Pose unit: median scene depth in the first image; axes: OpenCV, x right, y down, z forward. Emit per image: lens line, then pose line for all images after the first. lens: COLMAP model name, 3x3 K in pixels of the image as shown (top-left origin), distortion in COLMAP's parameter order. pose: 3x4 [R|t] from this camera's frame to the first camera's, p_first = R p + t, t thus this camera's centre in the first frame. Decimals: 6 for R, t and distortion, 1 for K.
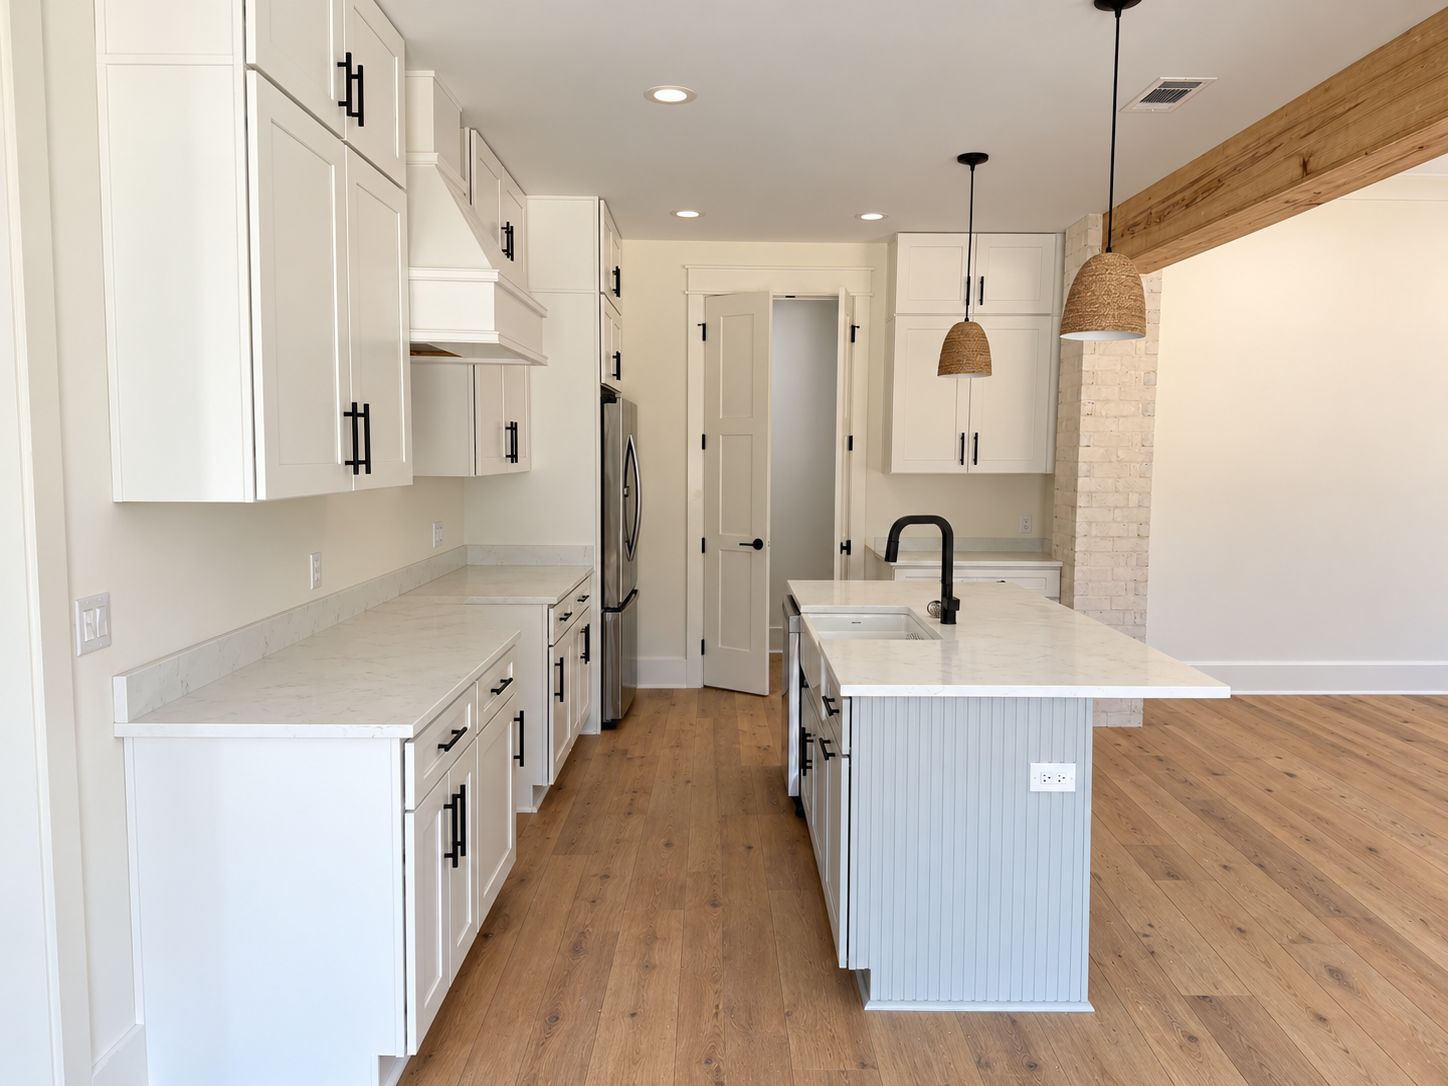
lens RADIAL K [[1026.9, 0, 724.0], [0, 1026.9, 543.0], [0, 0, 1]] dist [-0.004488, -0.004219]
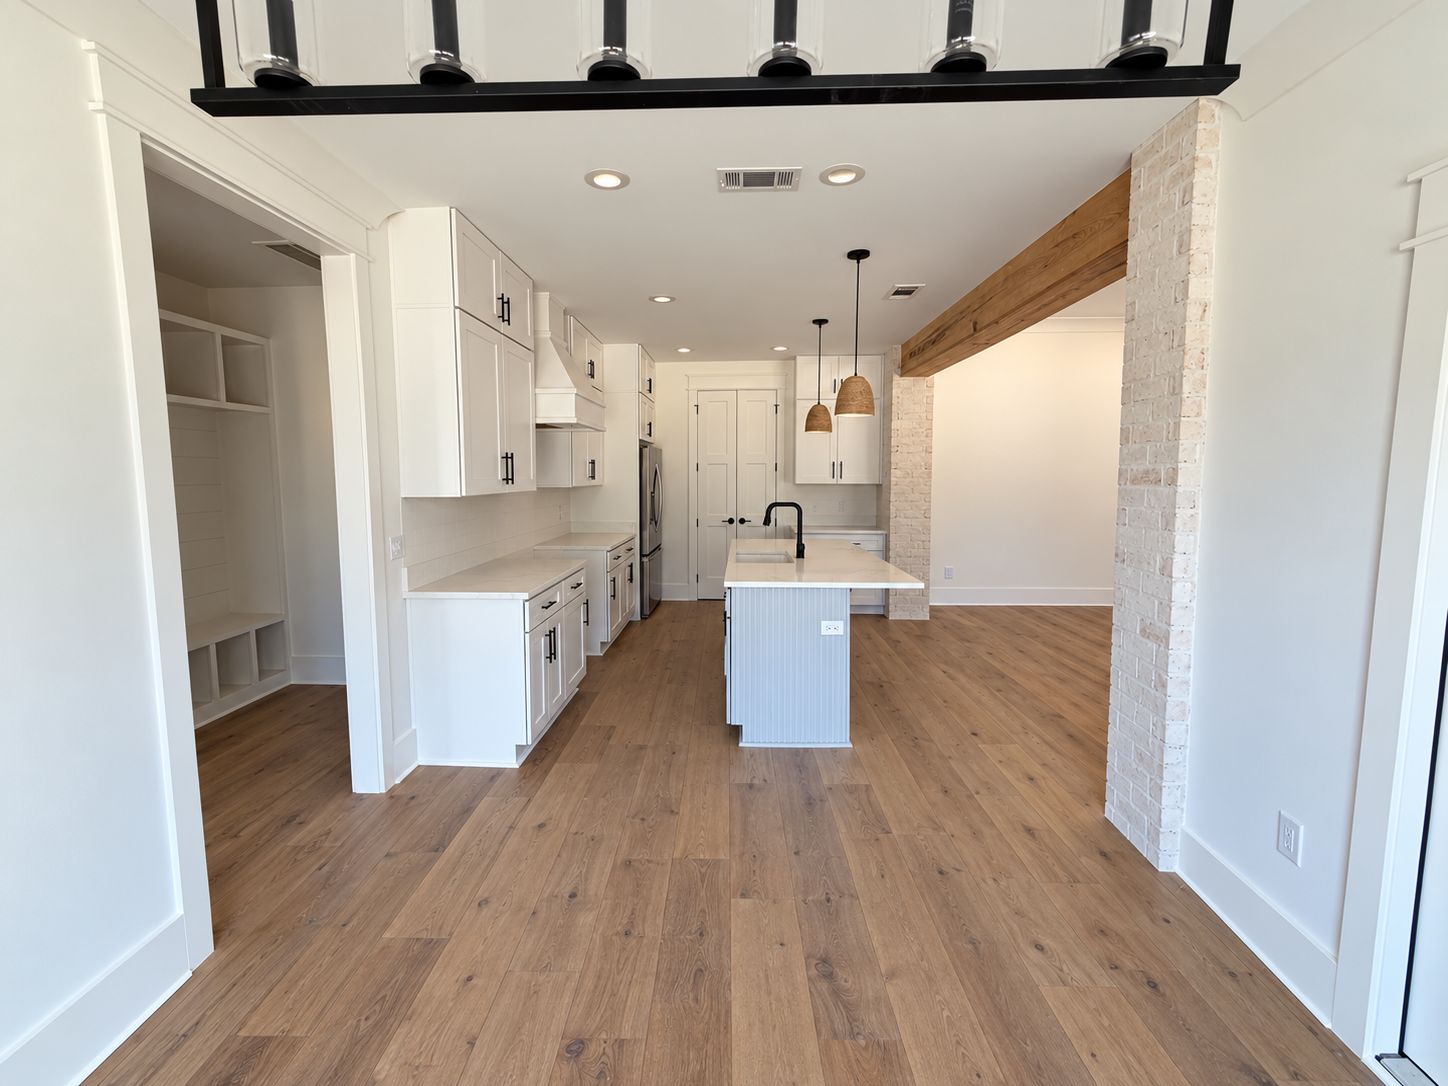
lens RADIAL K [[599.8, 0, 683.4], [0, 599.8, 532.1], [0, 0, 1]] dist [-0.000922, -0.000119]
pose [[0.995617, -0.001006, -0.093514, 0.094476], [0.001592, 0.999980, 0.006197, 0.018340], [0.093506, -0.006318, 0.995599, -0.167525]]
